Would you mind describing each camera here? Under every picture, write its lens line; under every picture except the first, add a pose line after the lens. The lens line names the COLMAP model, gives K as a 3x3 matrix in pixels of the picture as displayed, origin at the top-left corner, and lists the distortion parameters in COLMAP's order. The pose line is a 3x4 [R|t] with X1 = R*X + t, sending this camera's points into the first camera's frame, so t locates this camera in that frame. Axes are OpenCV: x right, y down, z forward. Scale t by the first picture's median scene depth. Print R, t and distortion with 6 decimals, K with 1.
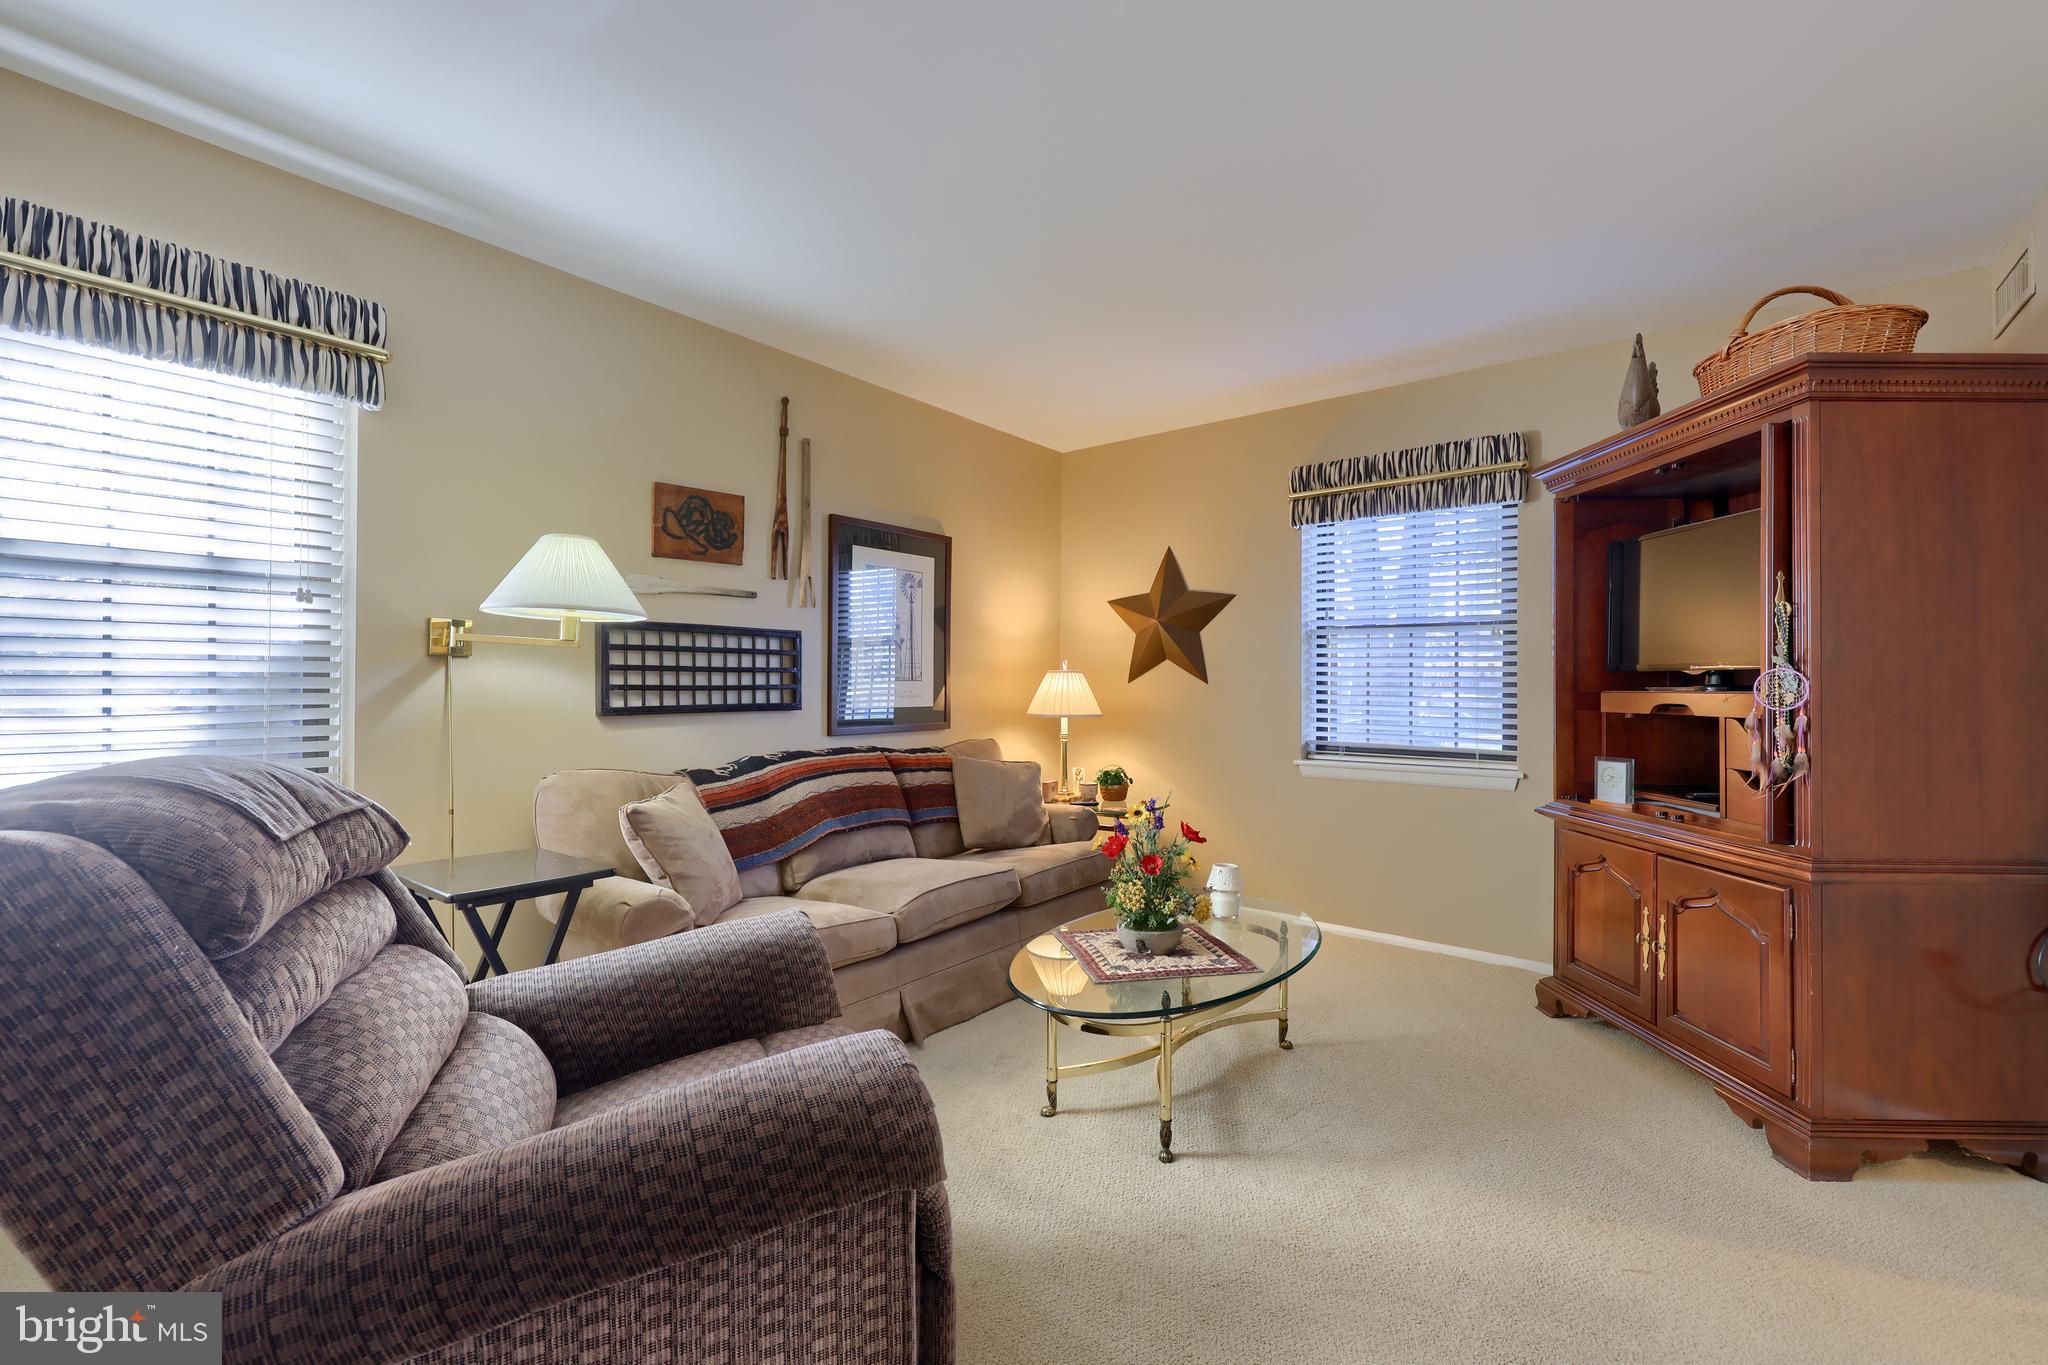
lens RADIAL K [[837.0, 0, 1029.7], [0, 837.0, 683.4], [0, 0, 1]] dist [-0.000081, -0.000033]
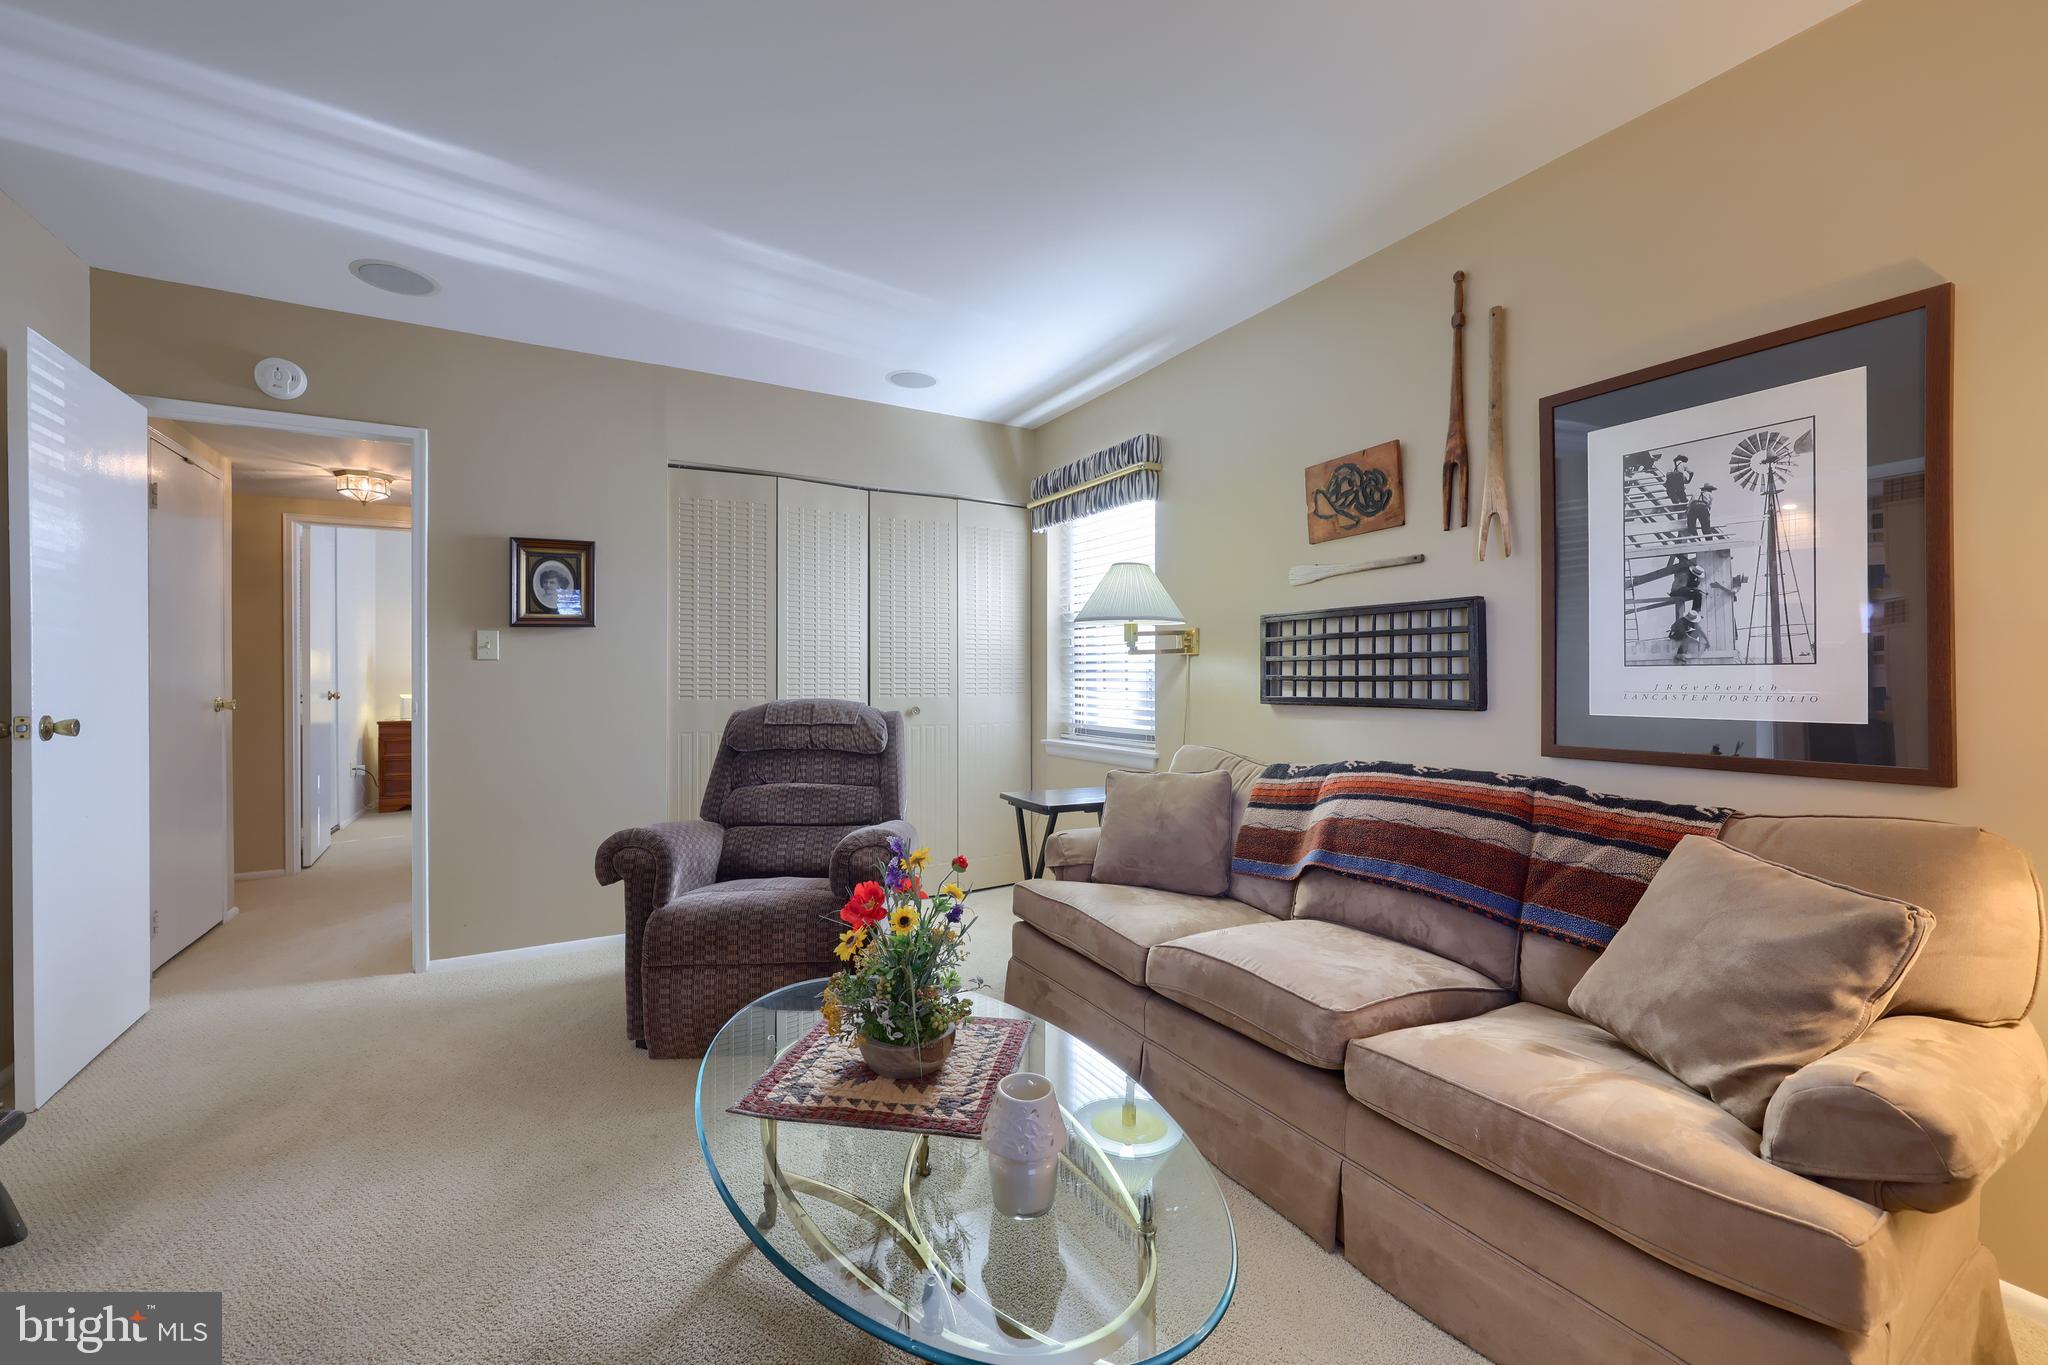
lens RADIAL K [[837.0, 0, 1040.4], [0, 837.0, 686.8], [0, 0, 1]] dist [-0.000081, -0.000033]
pose [[-0.358574, 0.014186, -0.933394, 0.533376], [0.006589, 0.999898, 0.012665, 0.000442], [0.933478, -0.001609, -0.358631, 0.973176]]
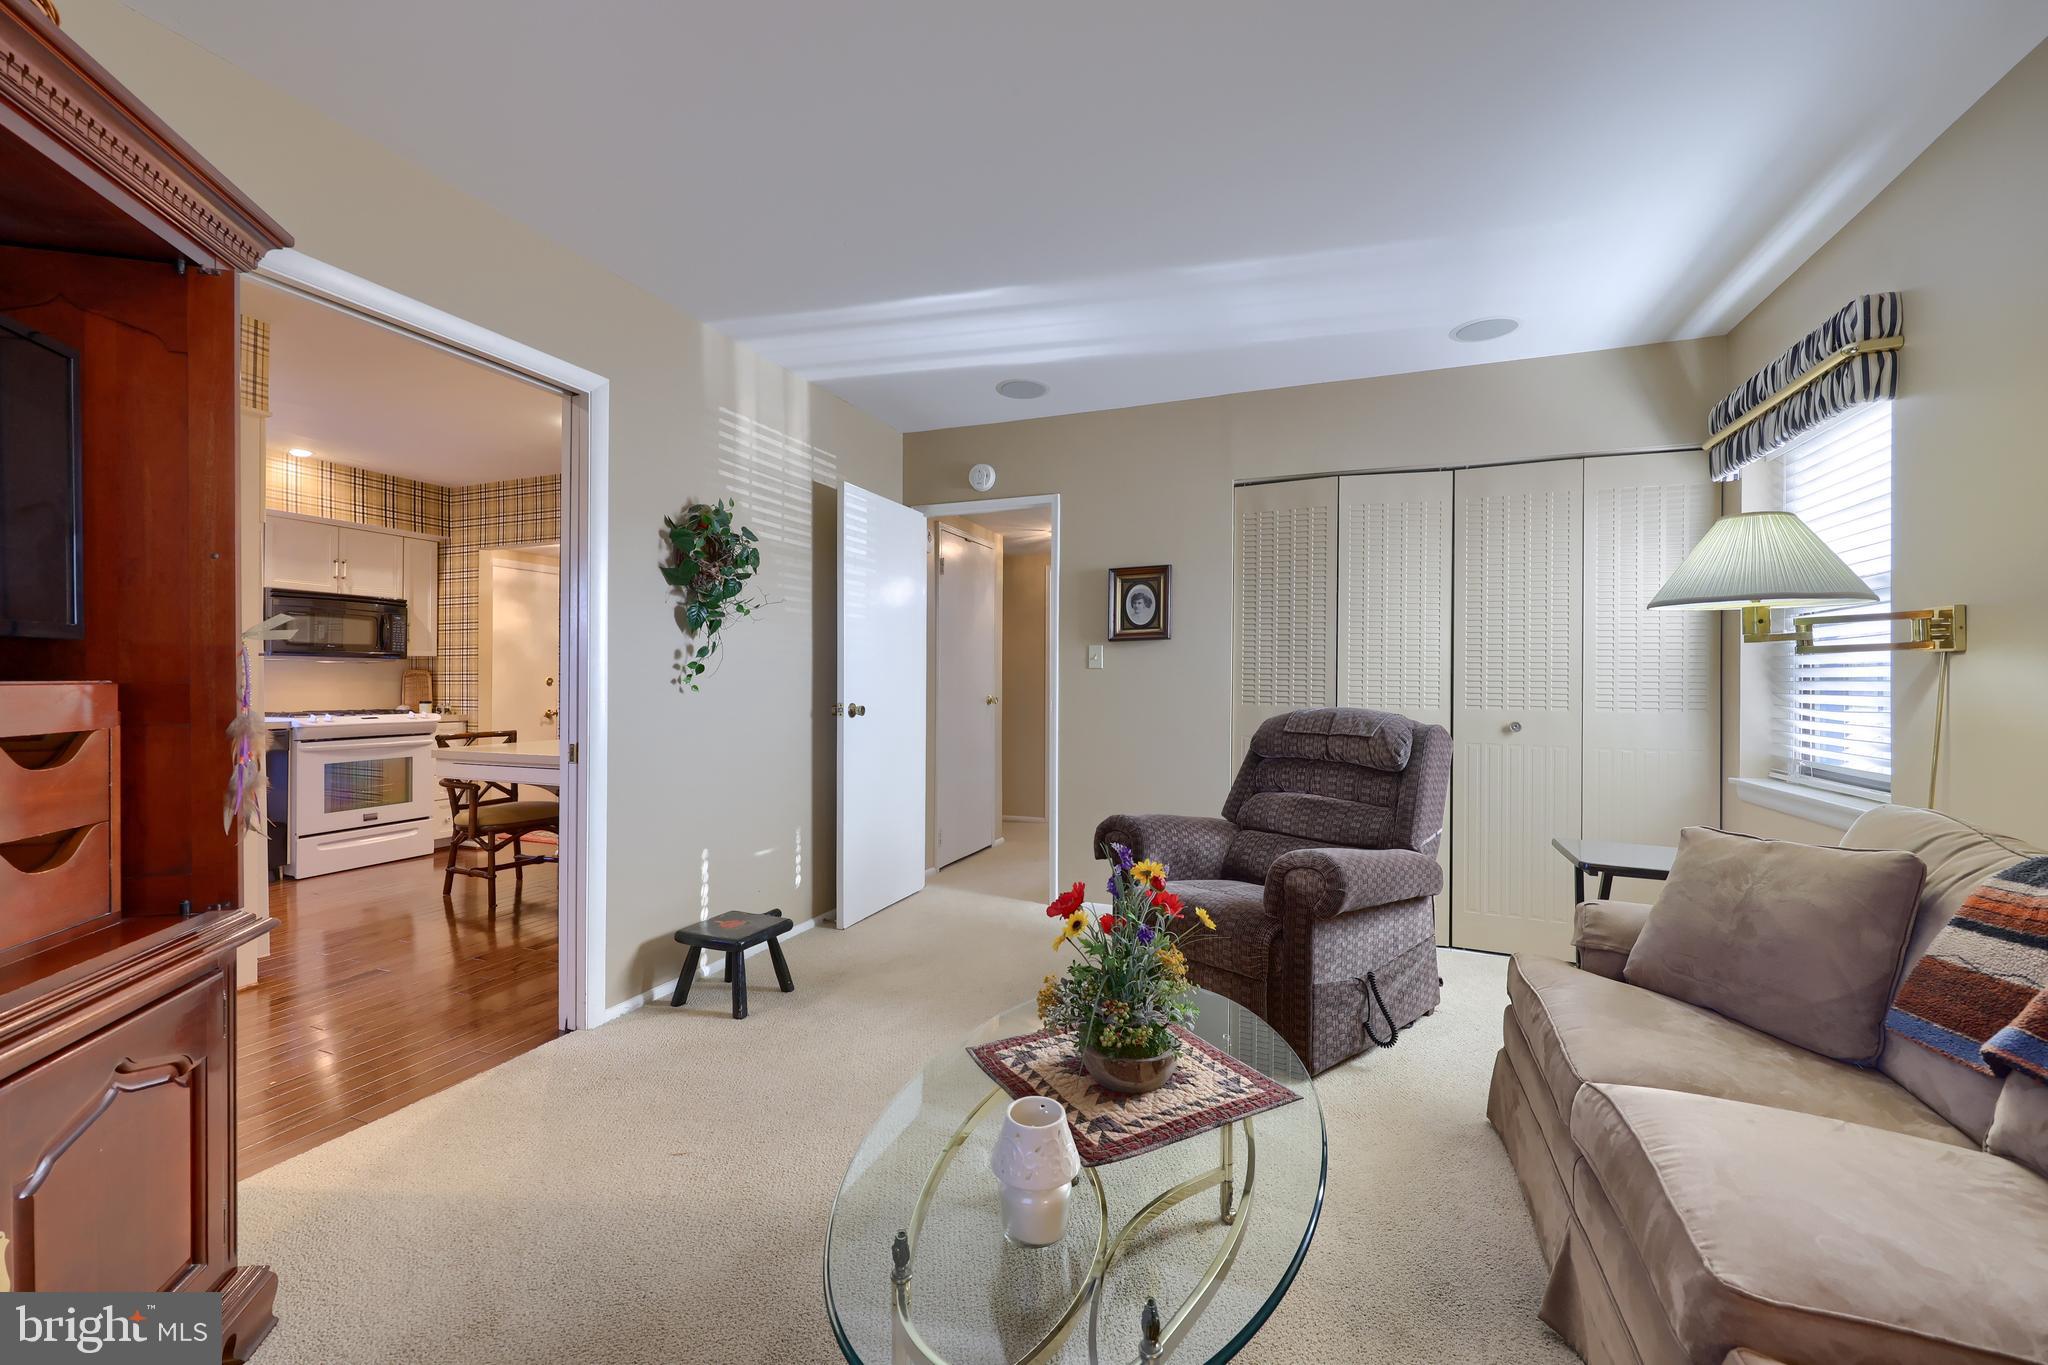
lens RADIAL K [[837.0, 0, 1007.1], [0, 837.0, 683.6], [0, 0, 1]] dist [-0.000081, -0.000033]
pose [[-0.959829, -0.003057, -0.280570, 0.307627], [-0.002833, 0.999995, -0.001203, 0.000816], [0.280573, -0.000360, -0.959833, 1.169201]]
